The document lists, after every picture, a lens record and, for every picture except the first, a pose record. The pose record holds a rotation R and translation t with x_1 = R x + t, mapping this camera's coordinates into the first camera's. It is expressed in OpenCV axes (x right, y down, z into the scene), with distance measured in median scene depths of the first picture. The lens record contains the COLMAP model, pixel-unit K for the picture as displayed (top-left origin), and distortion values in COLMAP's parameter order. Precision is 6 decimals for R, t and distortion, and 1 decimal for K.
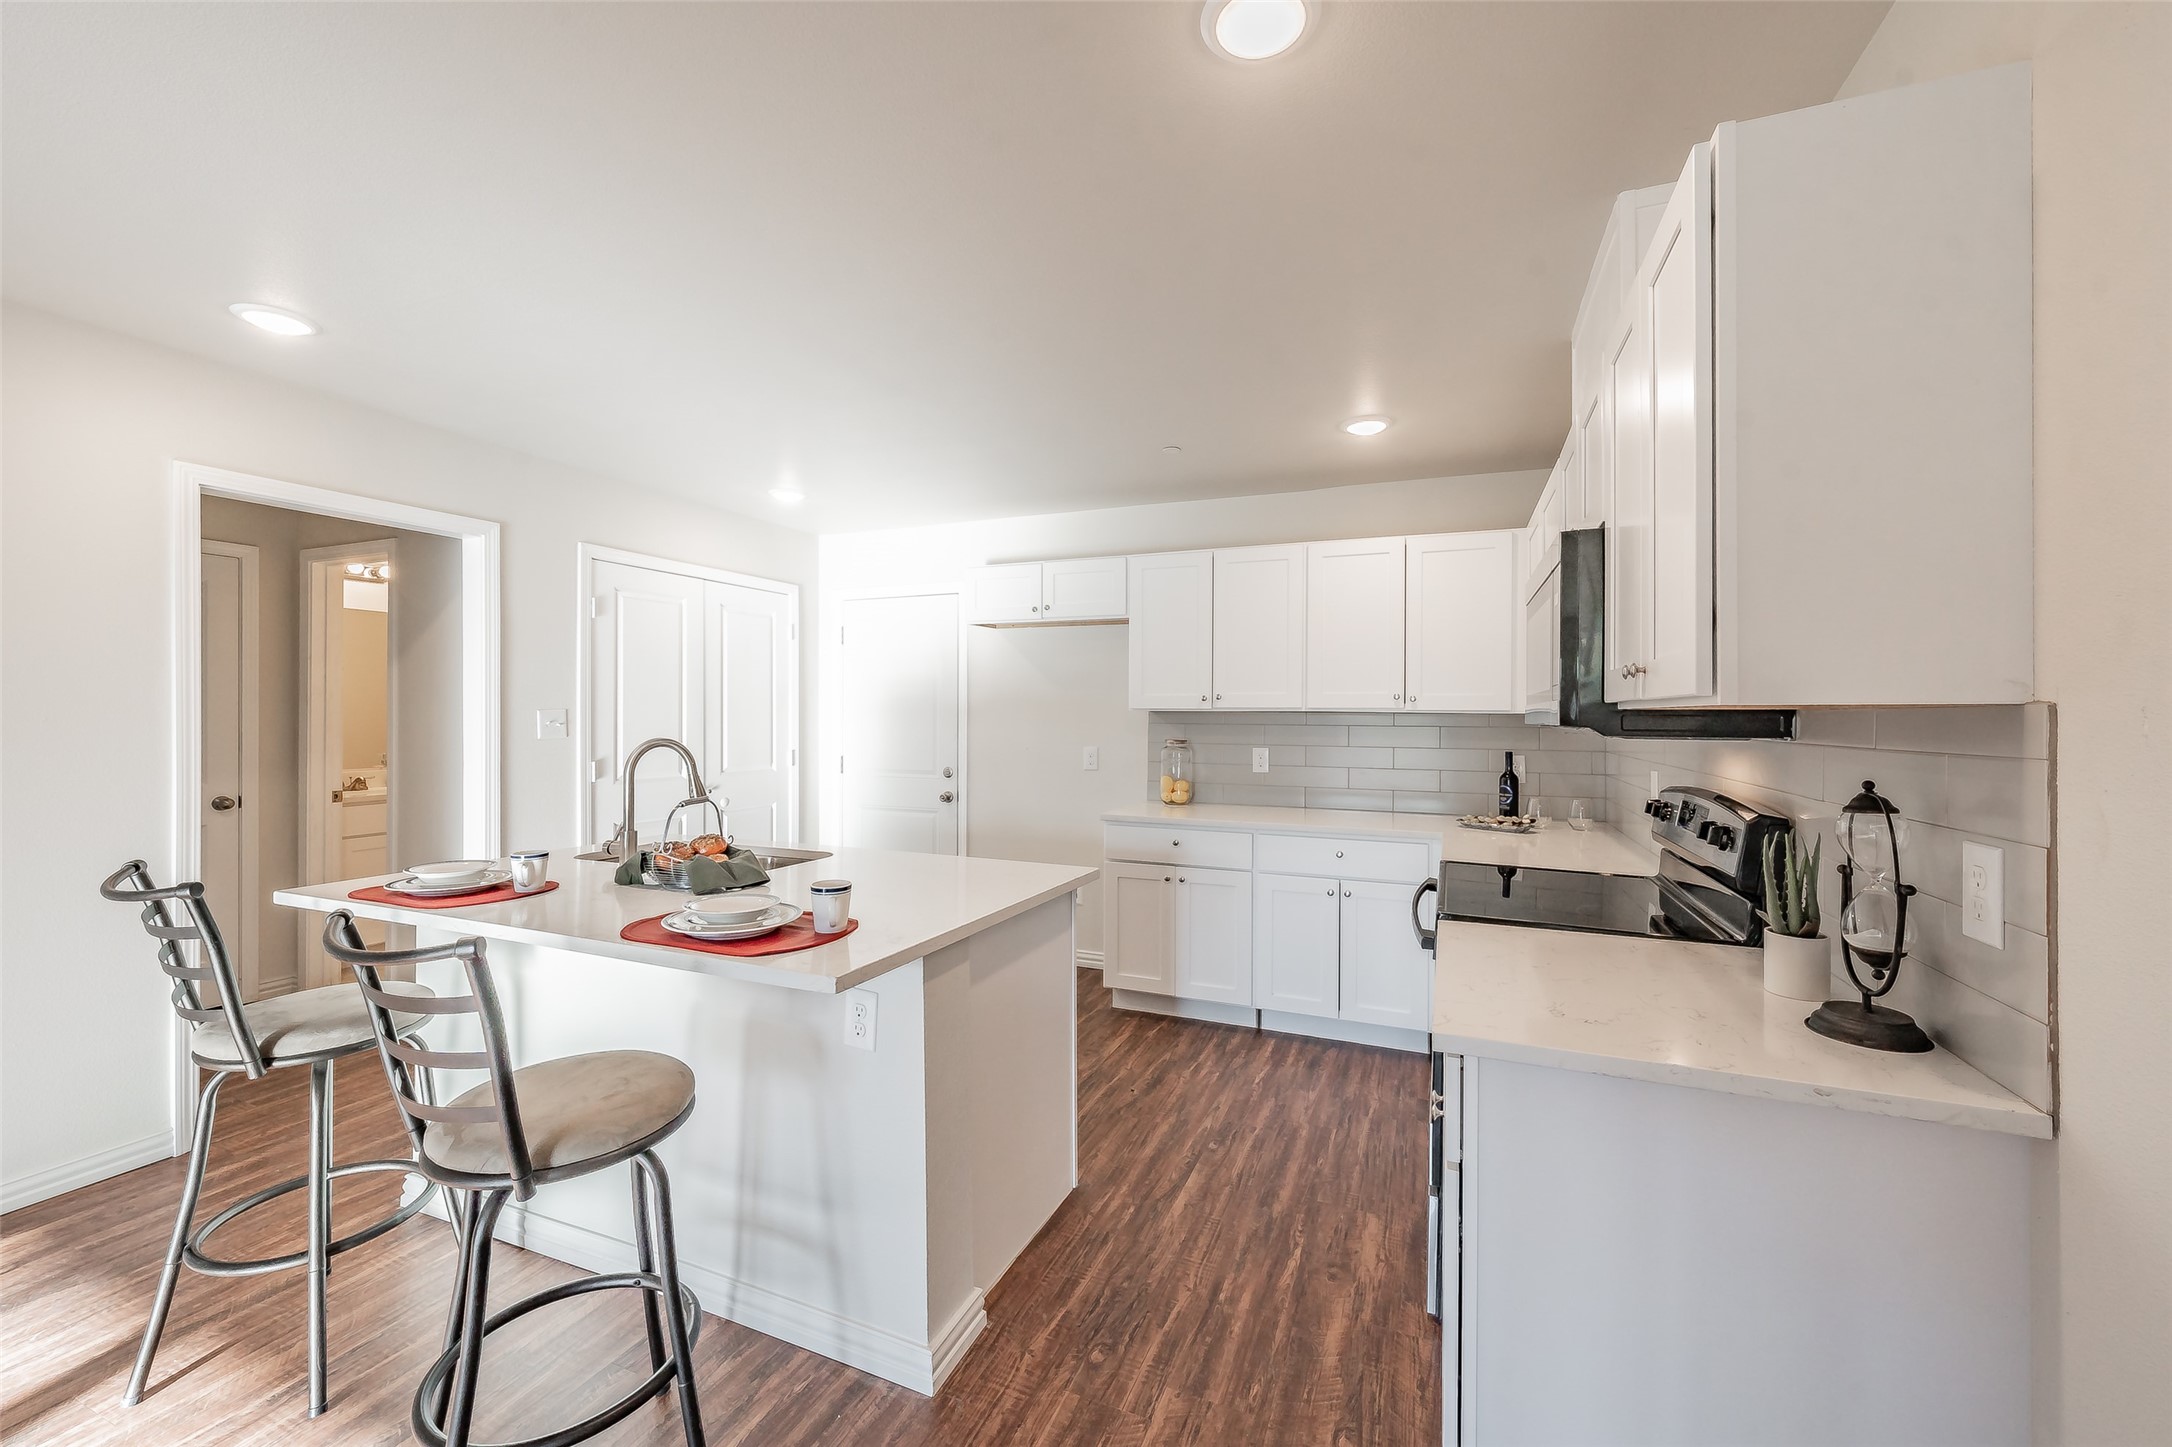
lens RADIAL K [[791.9, 0, 1126.8], [0, 791.9, 714.6], [0, 0, 1]] dist [0.001786, -0.000038]
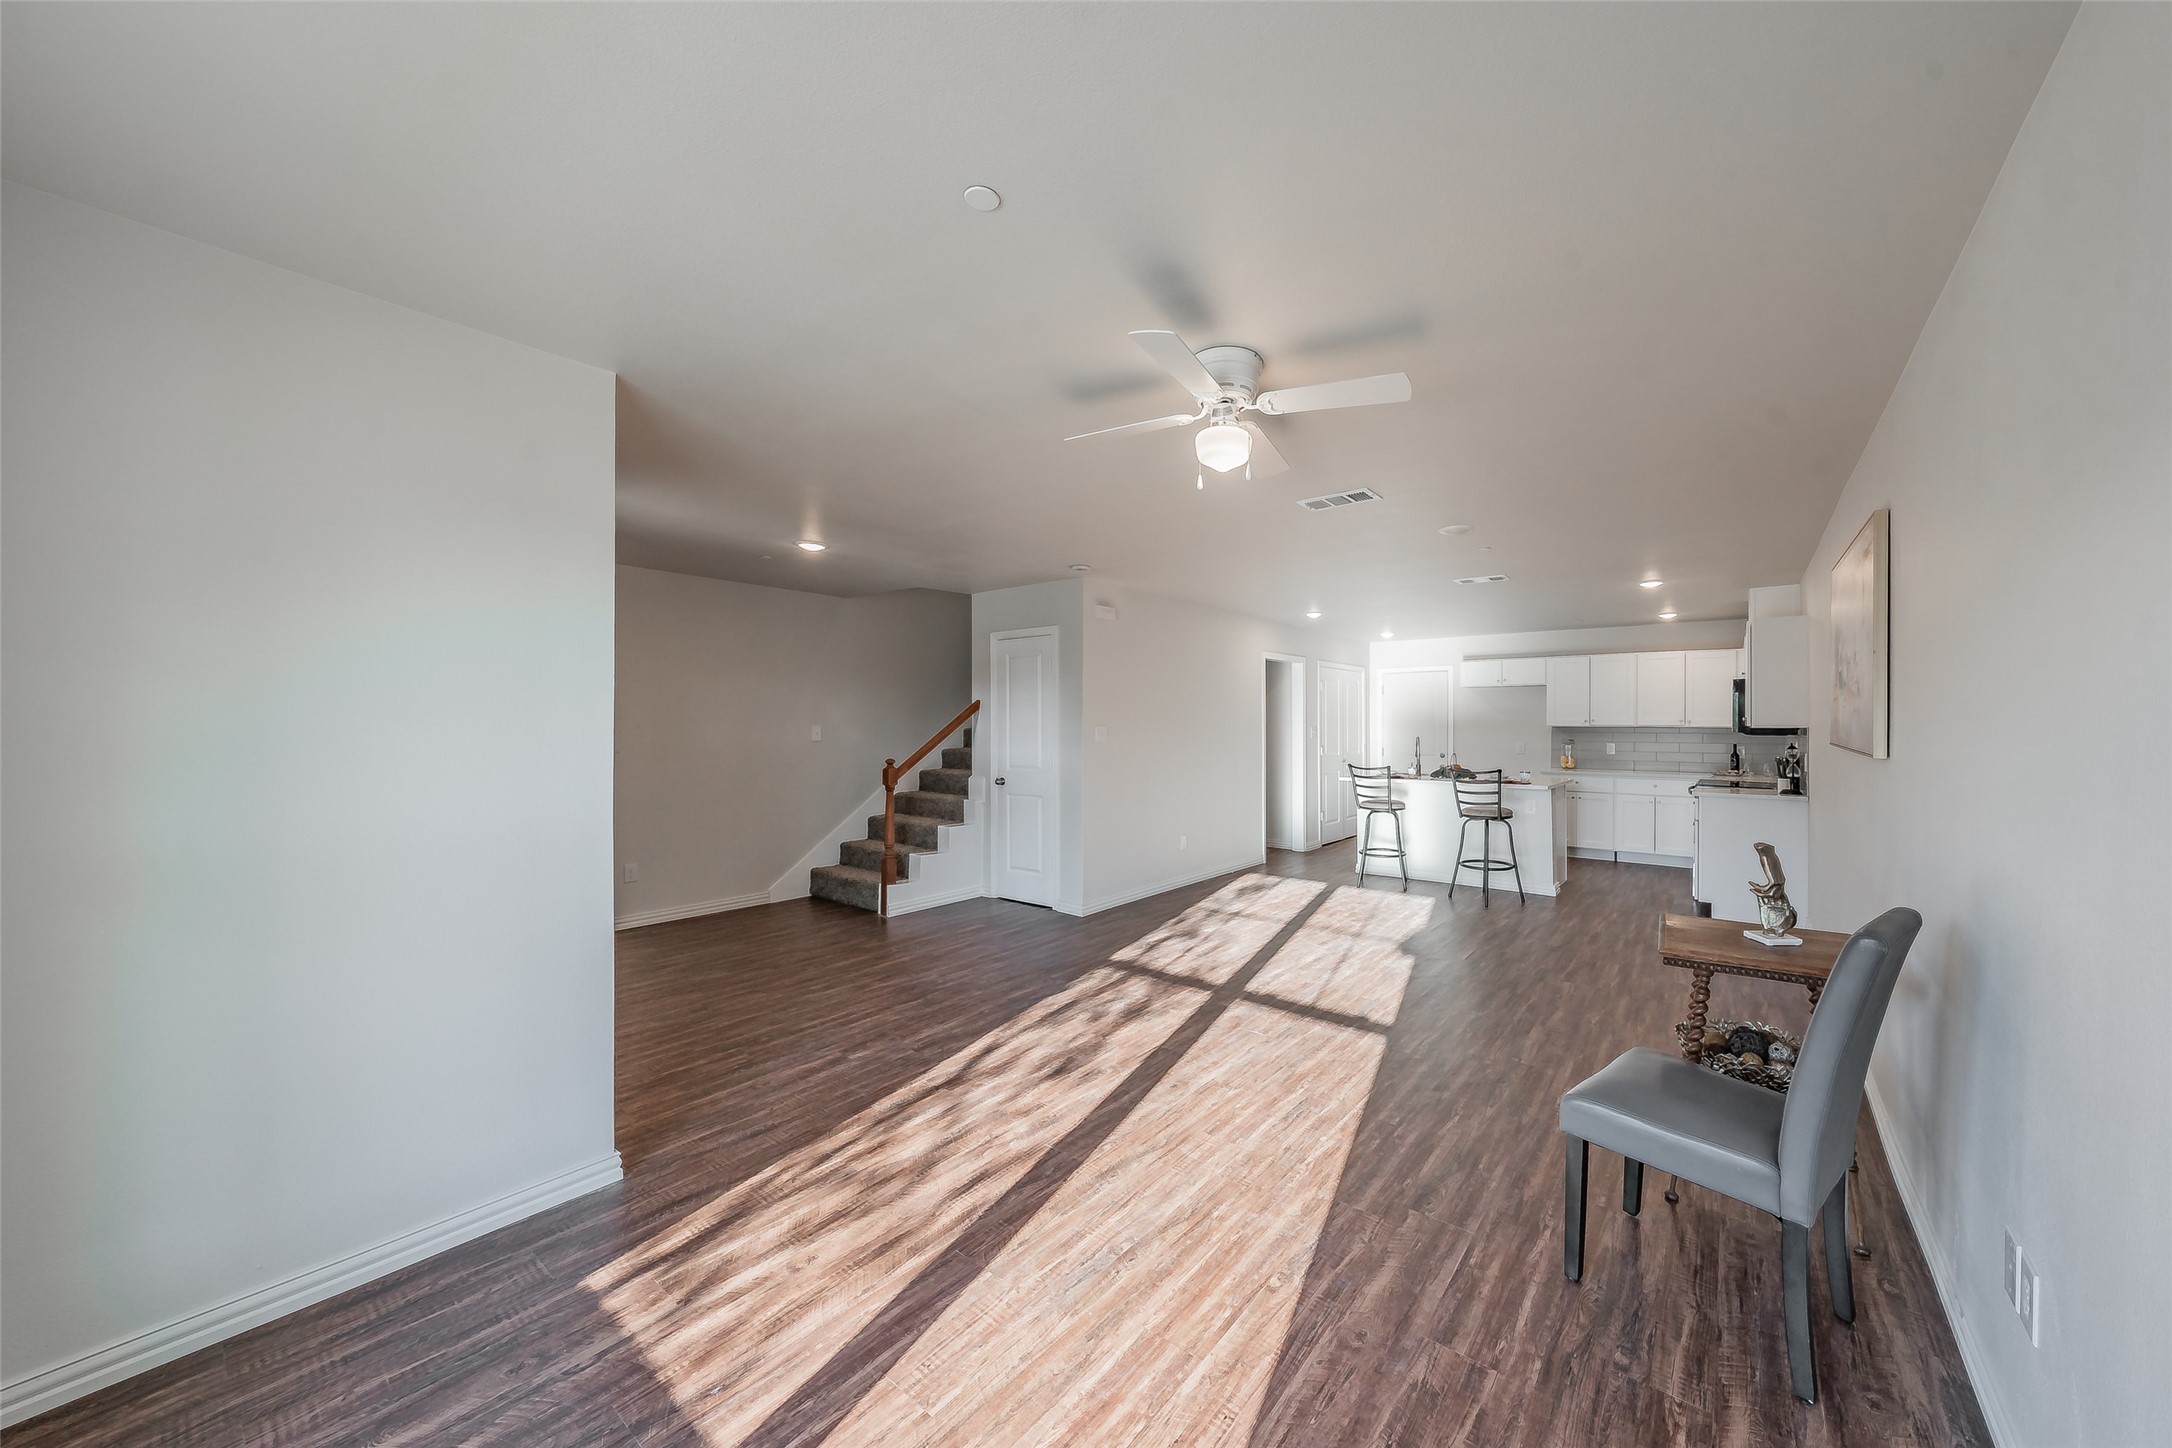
lens RADIAL K [[838.4, 0, 1105.7], [0, 838.4, 758.2], [0, 0, 1]] dist [-0.010666, 0.000008]
pose [[0.965789, 0.010715, -0.259107, -0.568310], [-0.000551, 0.999229, 0.039266, -0.006999], [0.259328, -0.037780, 0.965050, -1.561808]]
